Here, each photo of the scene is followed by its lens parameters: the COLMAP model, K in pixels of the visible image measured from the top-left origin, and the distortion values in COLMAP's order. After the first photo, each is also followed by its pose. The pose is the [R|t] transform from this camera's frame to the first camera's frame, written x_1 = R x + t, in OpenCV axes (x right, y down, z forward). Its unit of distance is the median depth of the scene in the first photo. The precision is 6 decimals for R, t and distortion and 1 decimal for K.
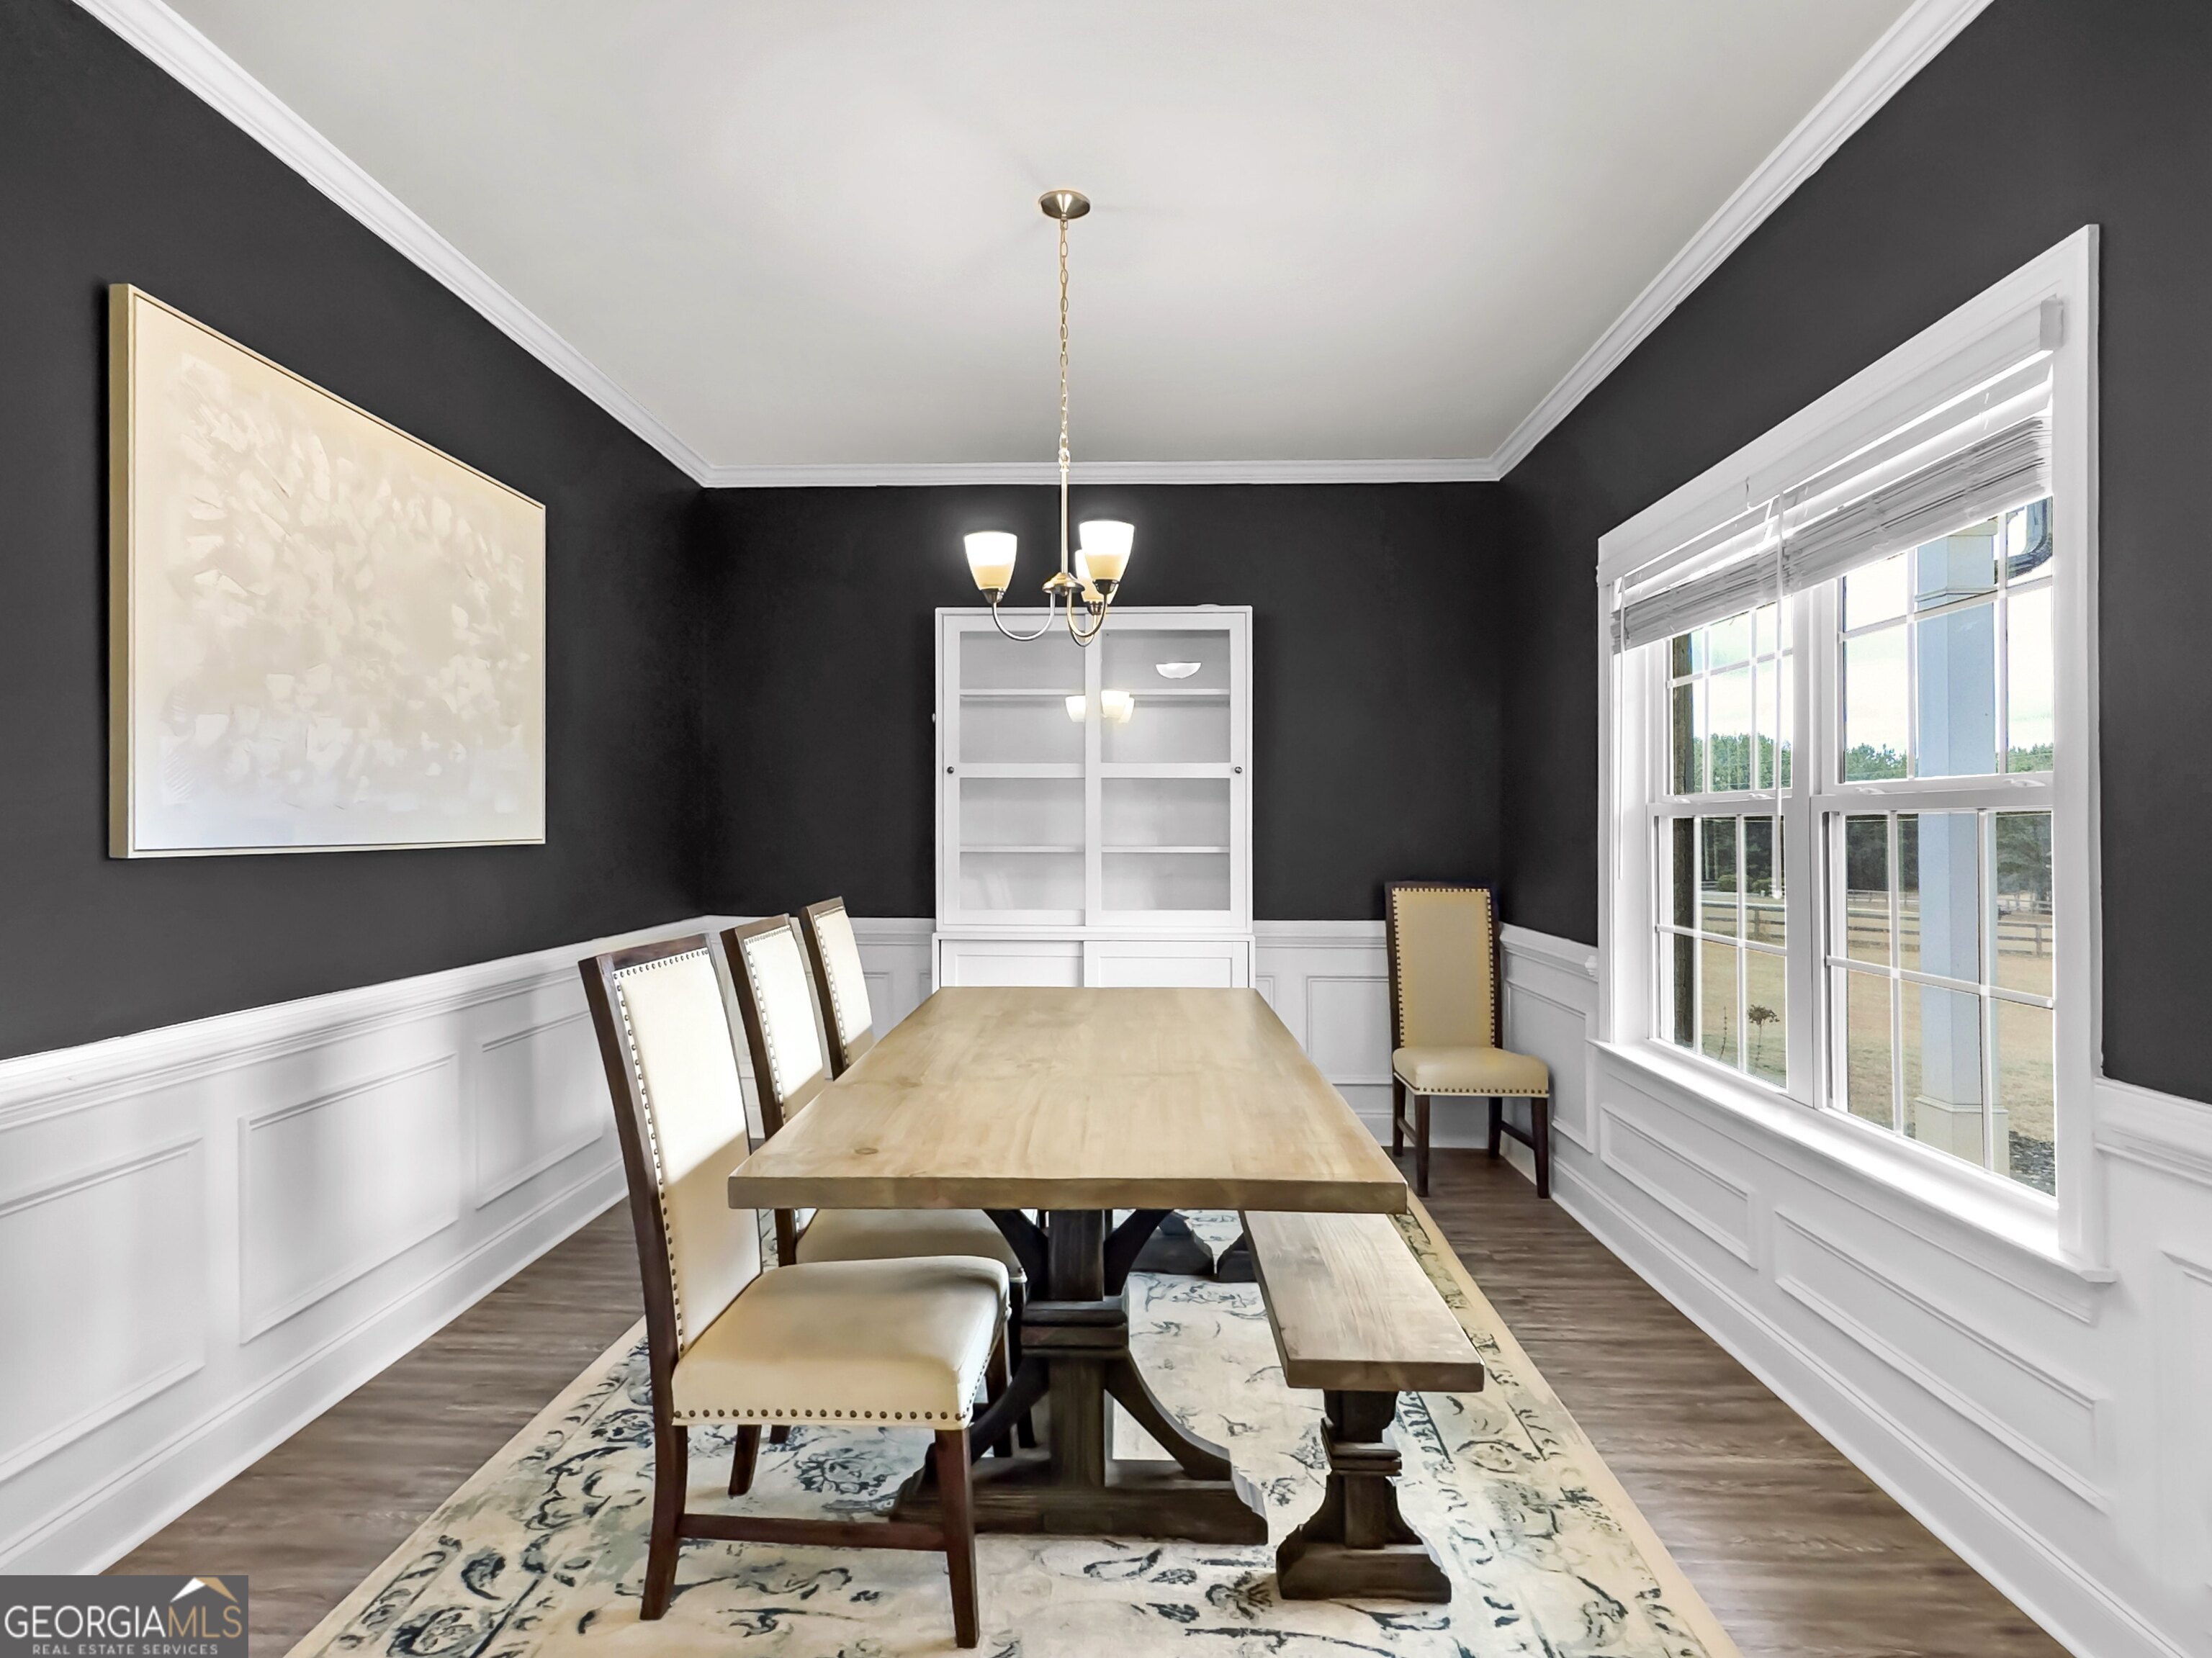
lens RADIAL K [[1188.0, 0, 1098.6], [0, 1188.0, 837.2], [0, 0, 1]] dist [-0.004202, 0.001522]
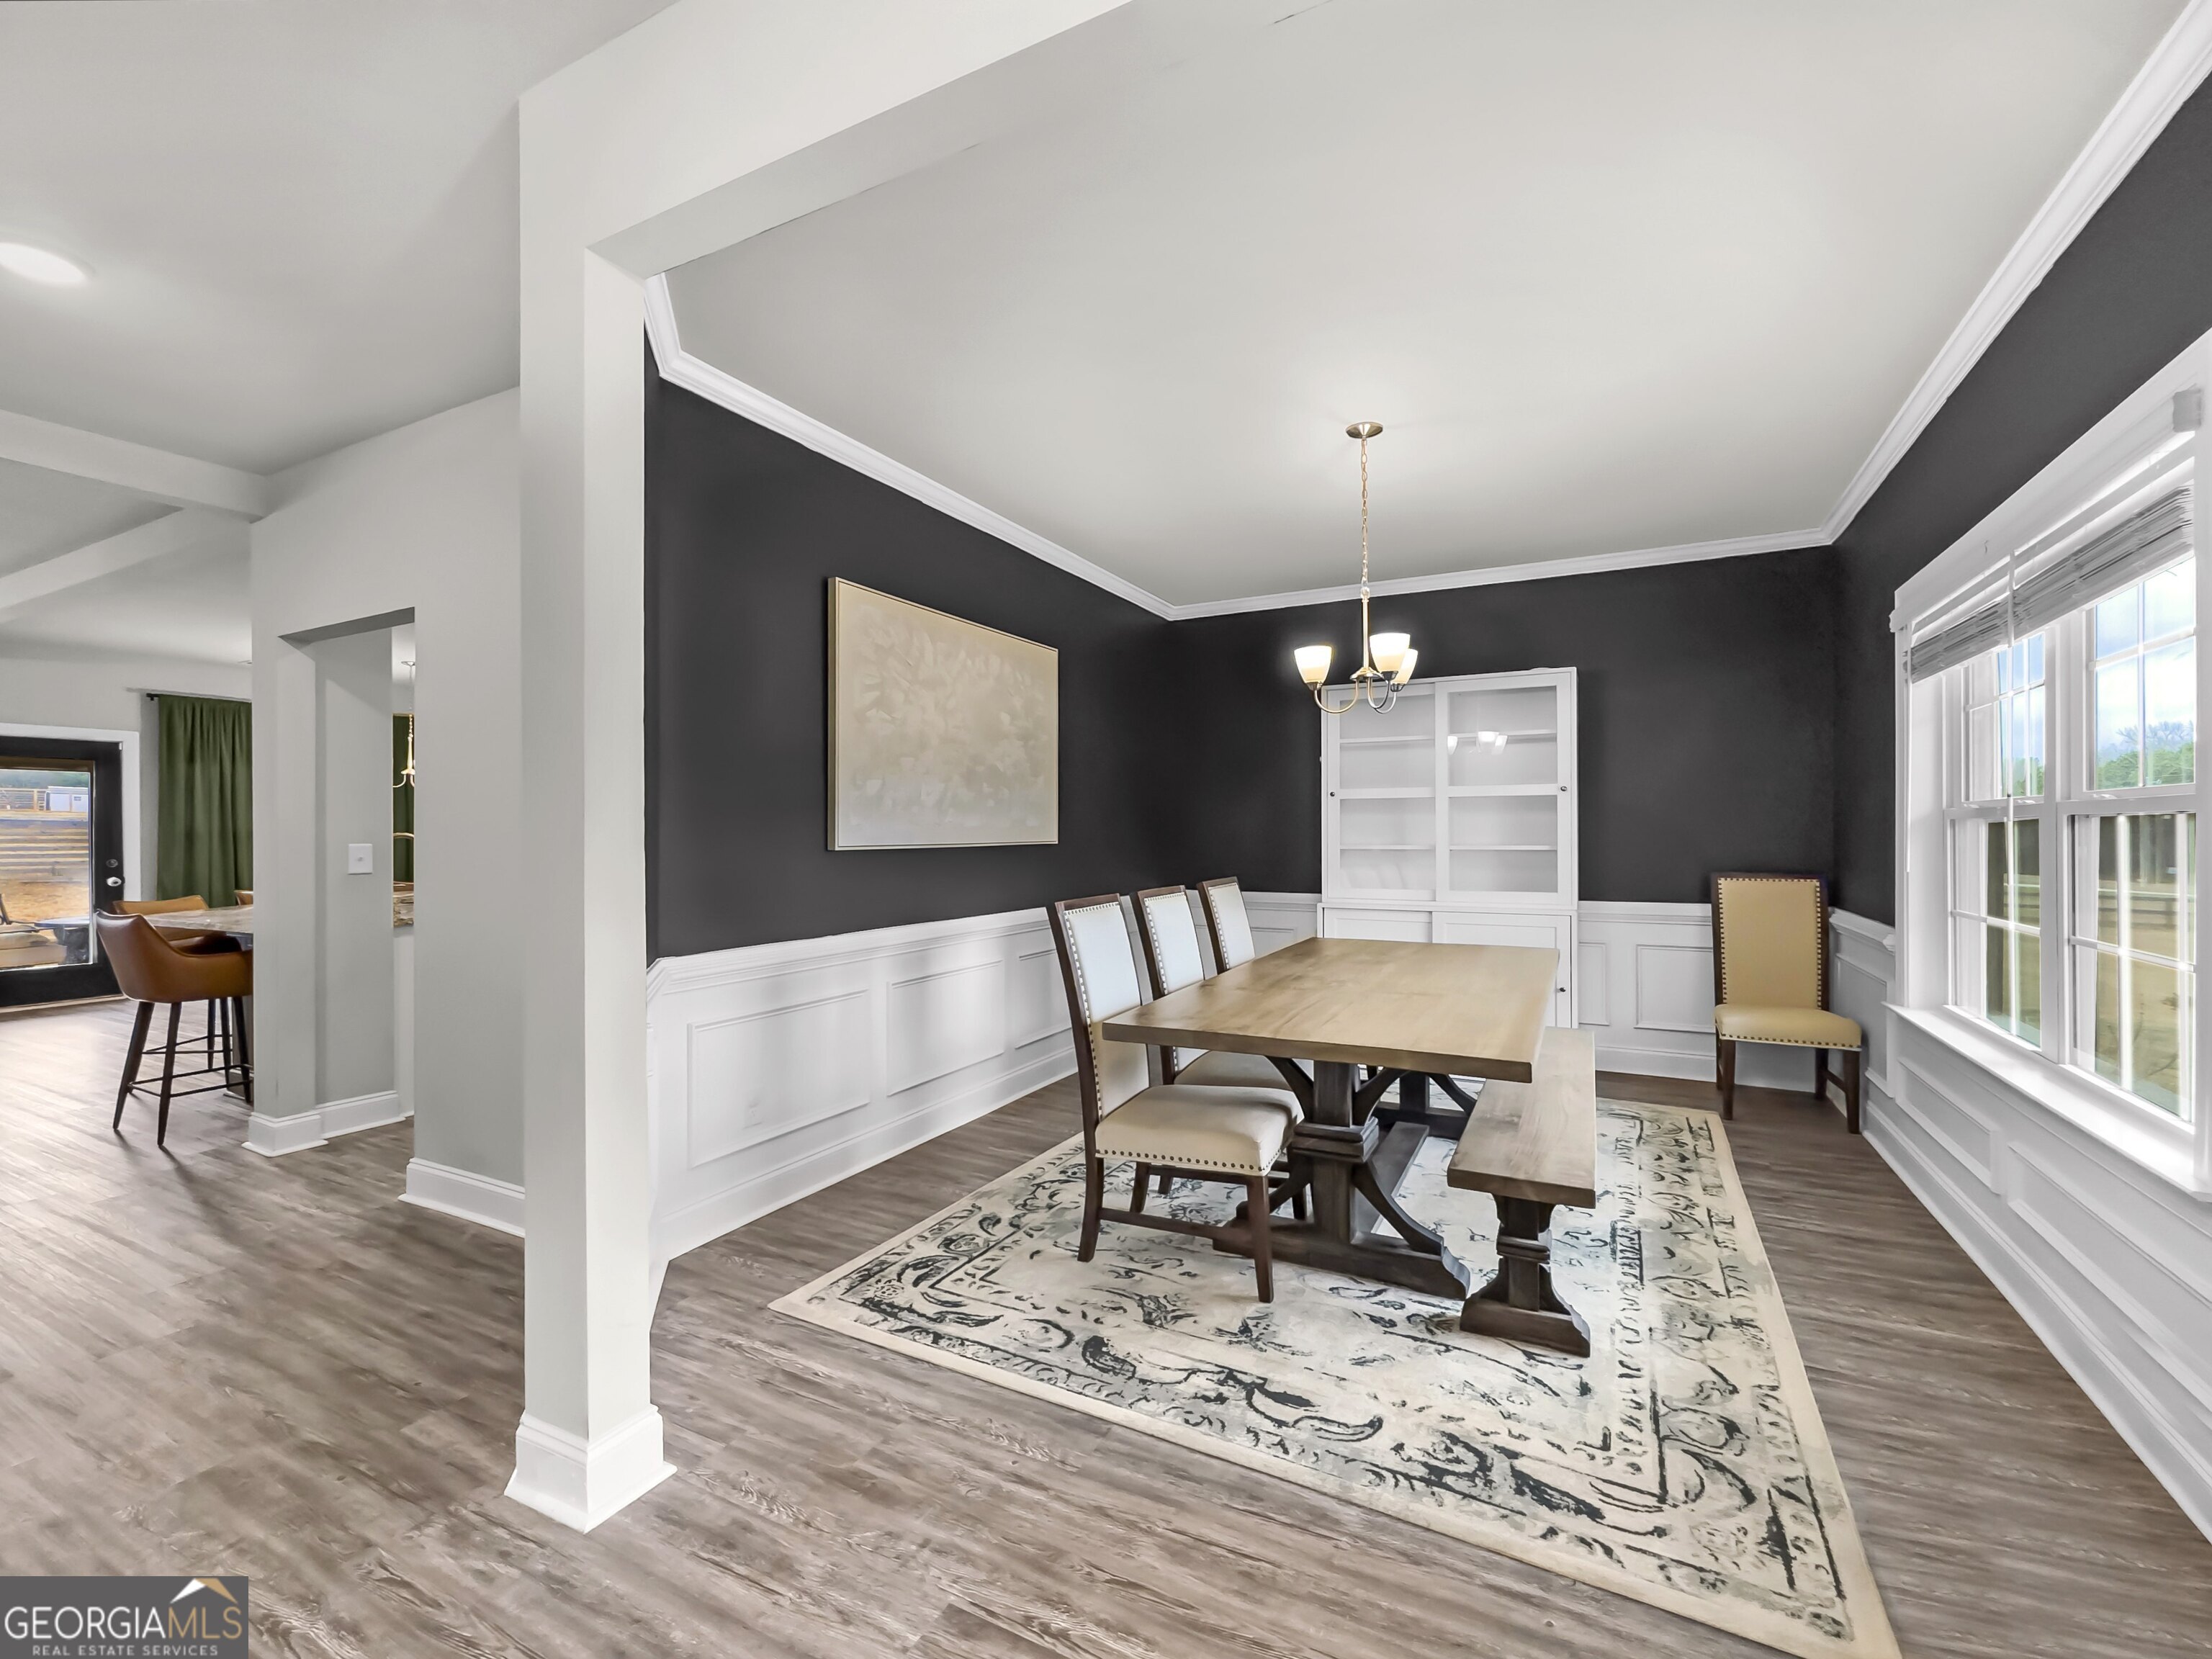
lens RADIAL K [[899.9, 0, 1271.6], [0, 899.9, 823.3], [0, 0, 1]] dist [-0.011583, 0.000592]
pose [[0.955671, -0.008857, -0.294305, 0.196001], [0.003741, 0.999832, -0.017944, 0.000463], [0.294414, 0.016048, 0.955543, -0.147071]]
